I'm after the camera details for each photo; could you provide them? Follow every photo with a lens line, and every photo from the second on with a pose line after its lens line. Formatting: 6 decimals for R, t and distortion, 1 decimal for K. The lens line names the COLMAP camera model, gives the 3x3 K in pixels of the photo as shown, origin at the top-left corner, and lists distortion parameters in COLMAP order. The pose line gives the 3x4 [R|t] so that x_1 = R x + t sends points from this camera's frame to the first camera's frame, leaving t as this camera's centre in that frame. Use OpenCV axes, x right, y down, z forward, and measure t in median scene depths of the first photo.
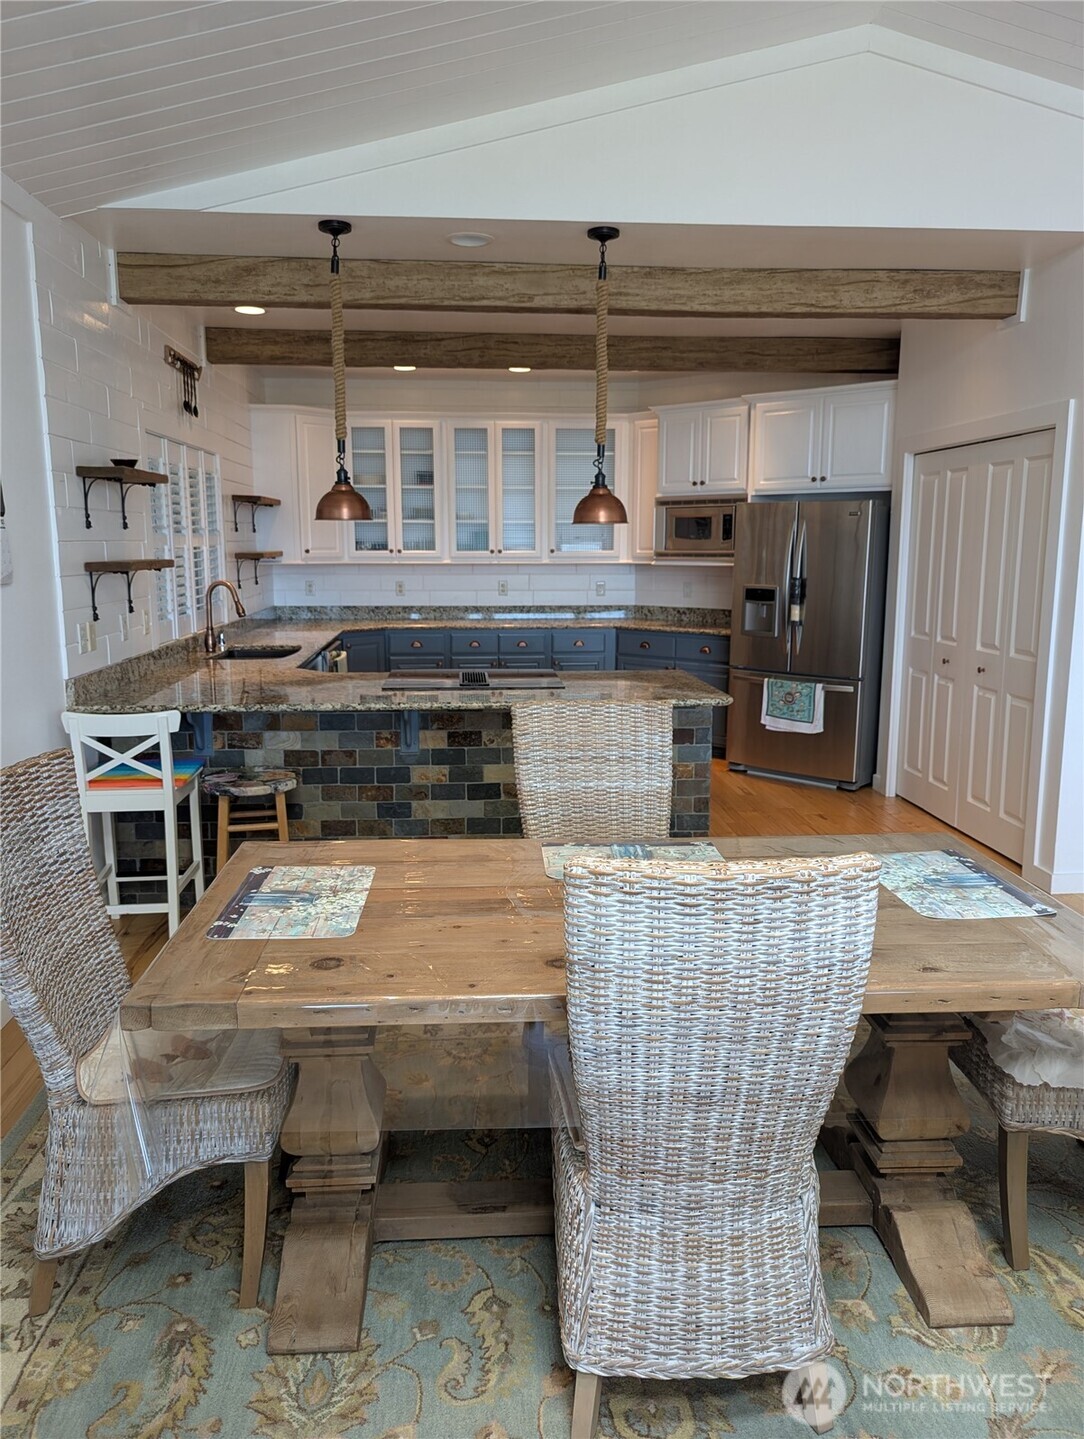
lens RADIAL K [[1017.9, 0, 535.4], [0, 1017.9, 704.4], [0, 0, 1]] dist [0.062187, -0.058341]
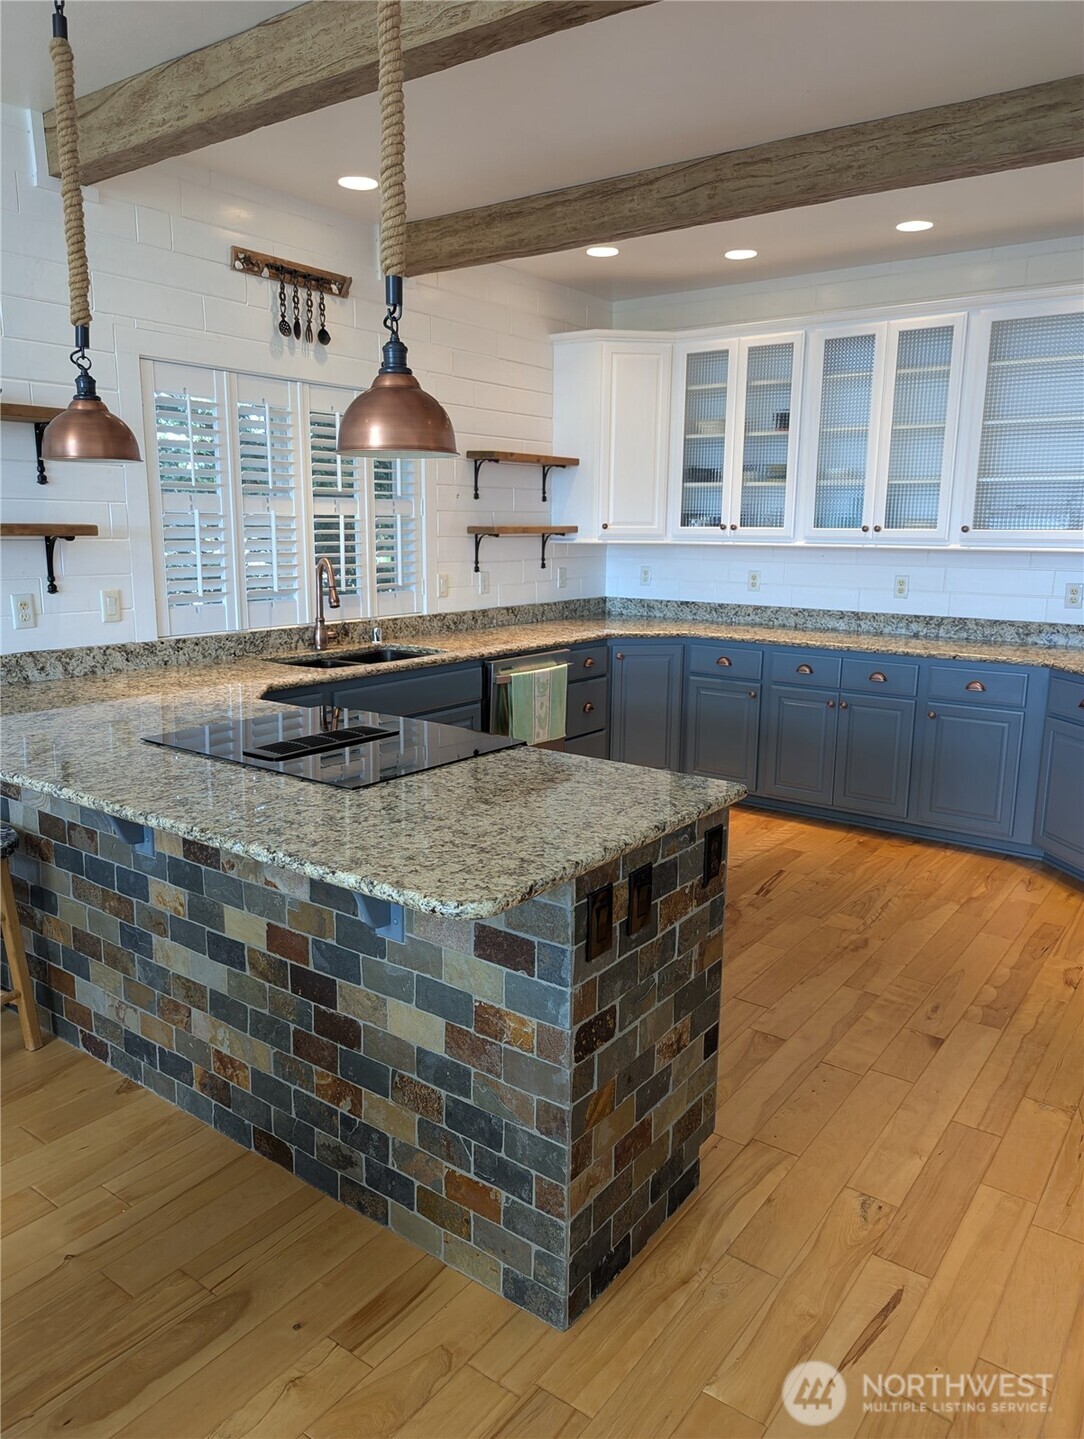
lens RADIAL K [[1017.9, 0, 532.1], [0, 1017.9, 713.7], [0, 0, 1]] dist [0.062187, -0.058341]
pose [[0.754811, 0.129467, -0.643038, 0.293693], [-0.114147, 0.991296, 0.065595, -0.068592], [0.645934, 0.023889, 0.763020, 0.481807]]
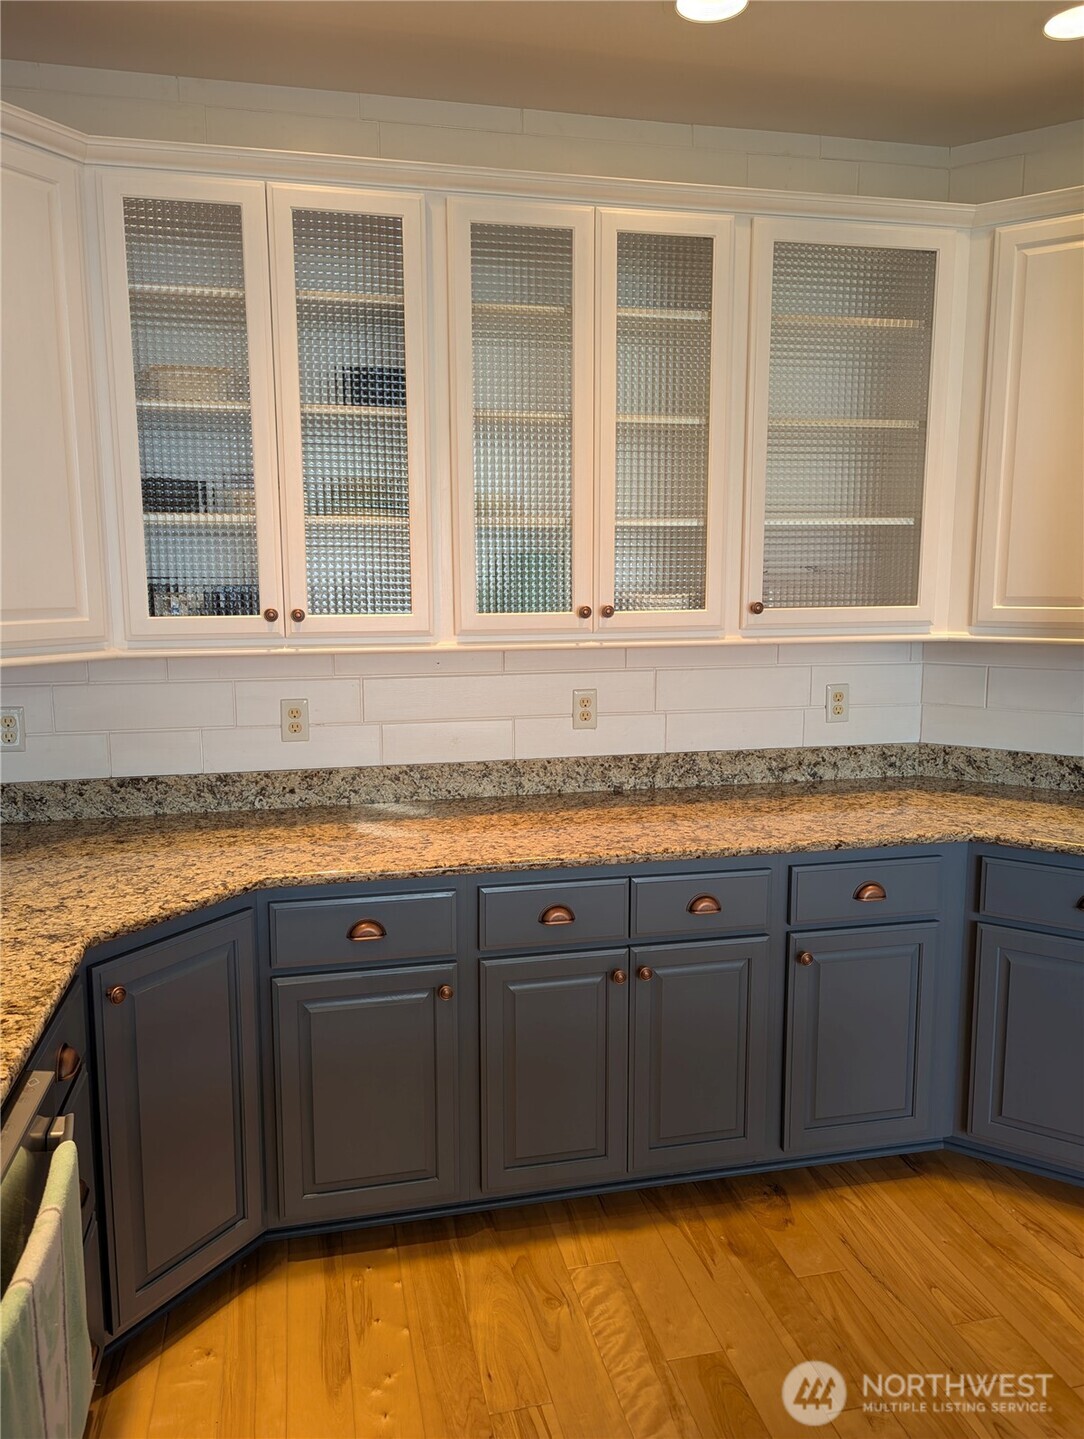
lens RADIAL K [[1017.9, 0, 531.5], [0, 1017.9, 703.2], [0, 0, 1]] dist [0.062187, -0.058341]
pose [[0.989872, -0.023700, 0.139974, -0.136241], [0.027840, 0.999229, -0.027691, -0.144041], [-0.139209, 0.031308, 0.989768, 0.870043]]
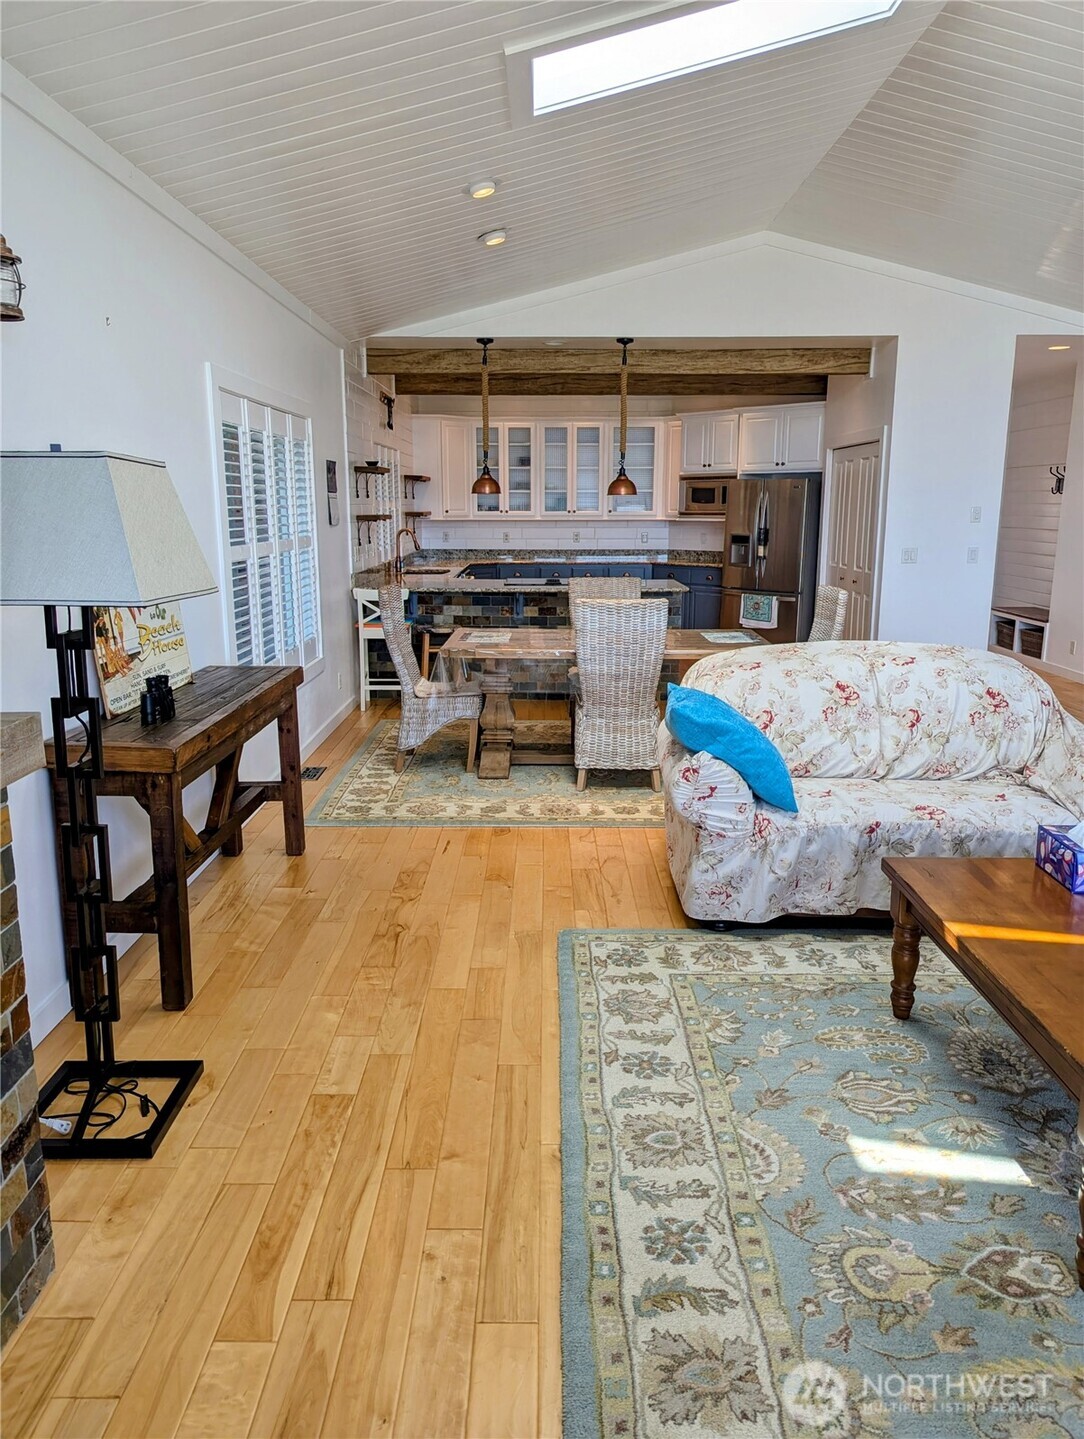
lens RADIAL K [[1017.9, 0, 536.6], [0, 1017.9, 708.5], [0, 0, 1]] dist [0.062187, -0.058341]
pose [[0.996368, 0.017417, -0.083355, 0.048715], [-0.014191, 0.999133, 0.039142, 0.098139], [0.083965, -0.037817, 0.995751, -0.613731]]
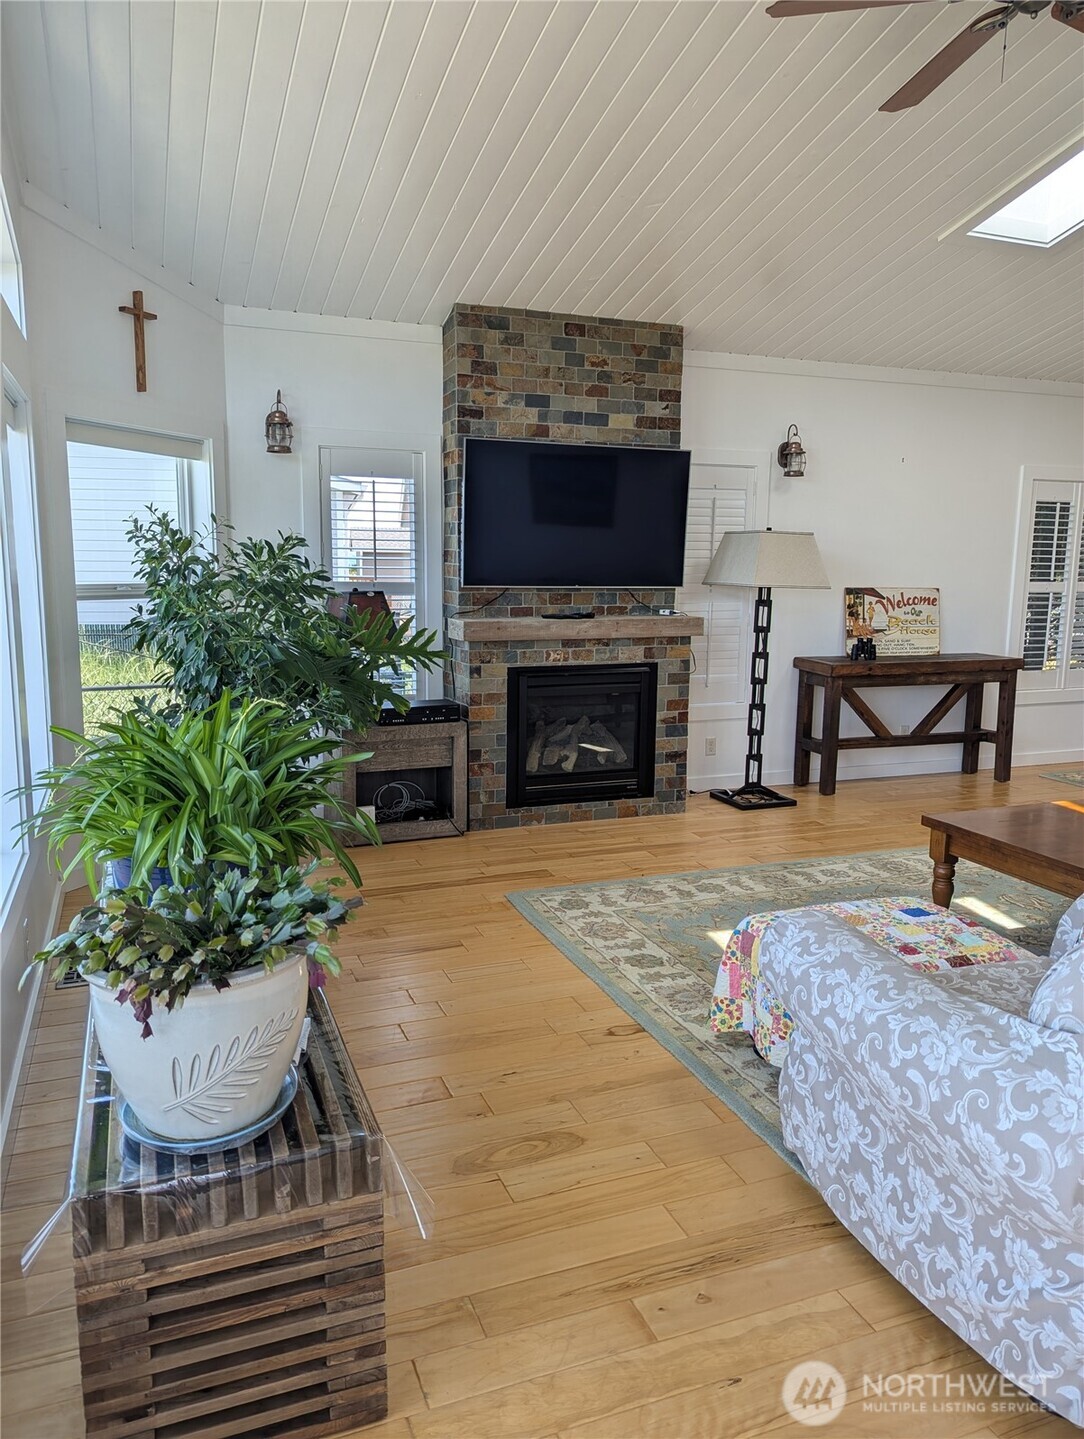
lens RADIAL K [[1017.9, 0, 531.0], [0, 1017.9, 706.4], [0, 0, 1]] dist [0.062187, -0.058341]
pose [[0.288397, 0.142408, -0.946862, 0.733636], [-0.164273, 0.981575, 0.097594, 0.129127], [0.943314, 0.127398, 0.306477, -0.743281]]
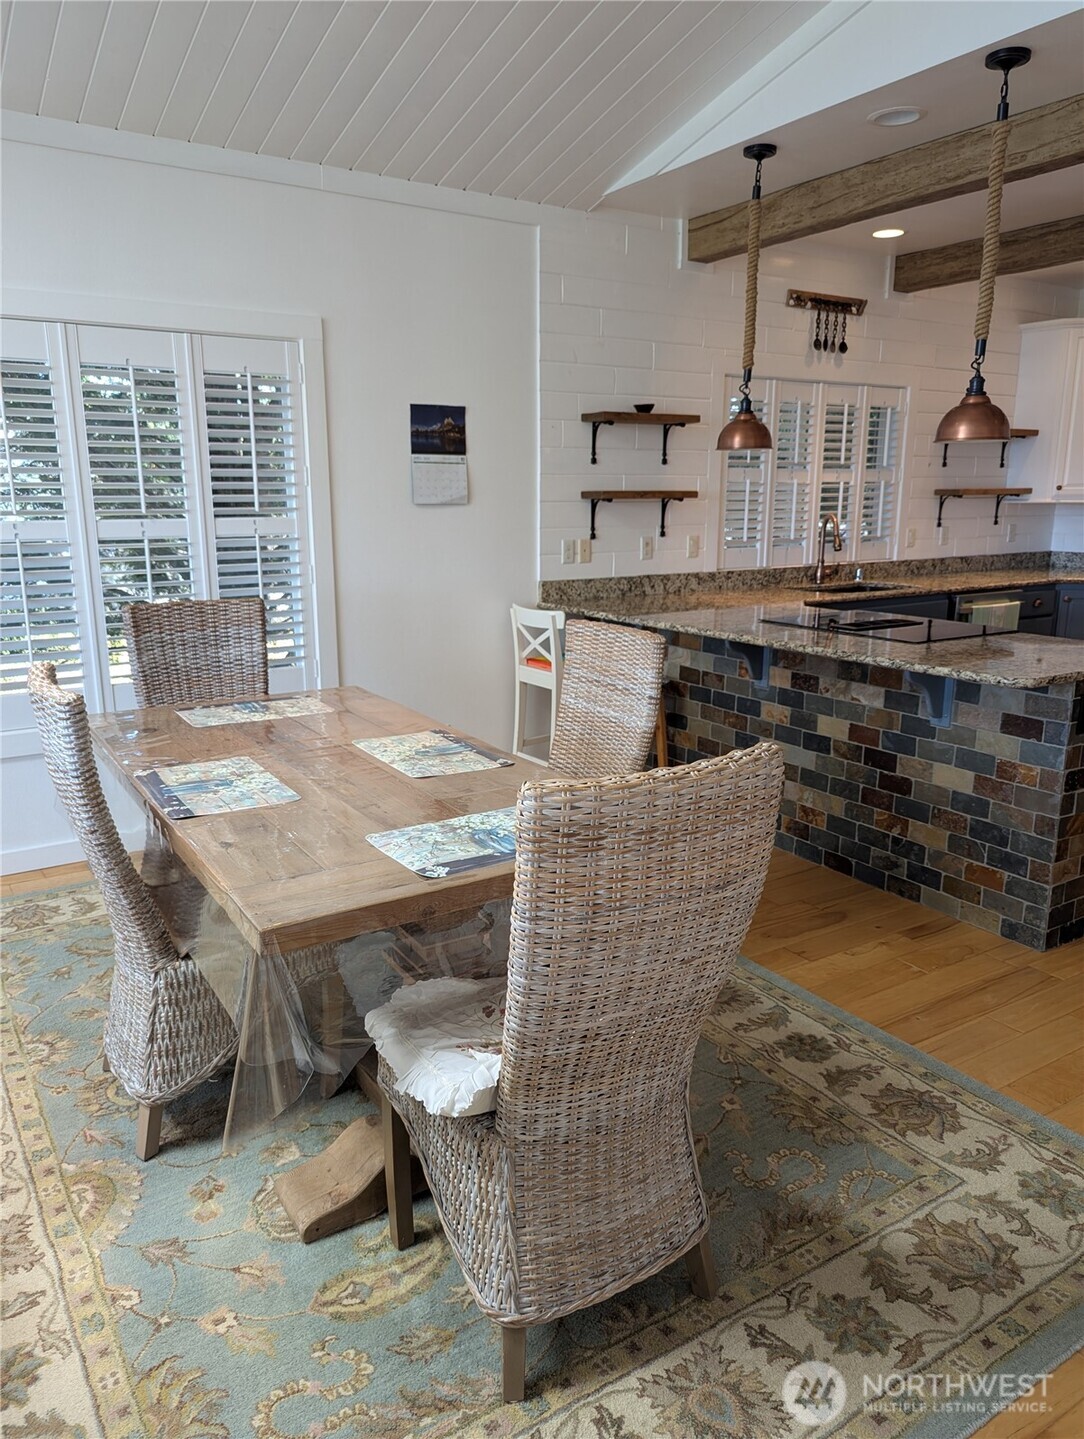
lens RADIAL K [[1017.9, 0, 533.8], [0, 1017.9, 716.5], [0, 0, 1]] dist [0.062187, -0.058341]
pose [[0.478106, 0.190298, -0.857439, 0.437547], [-0.140320, 0.980256, 0.139313, -0.022073], [0.867021, 0.053710, 0.495369, 0.224240]]
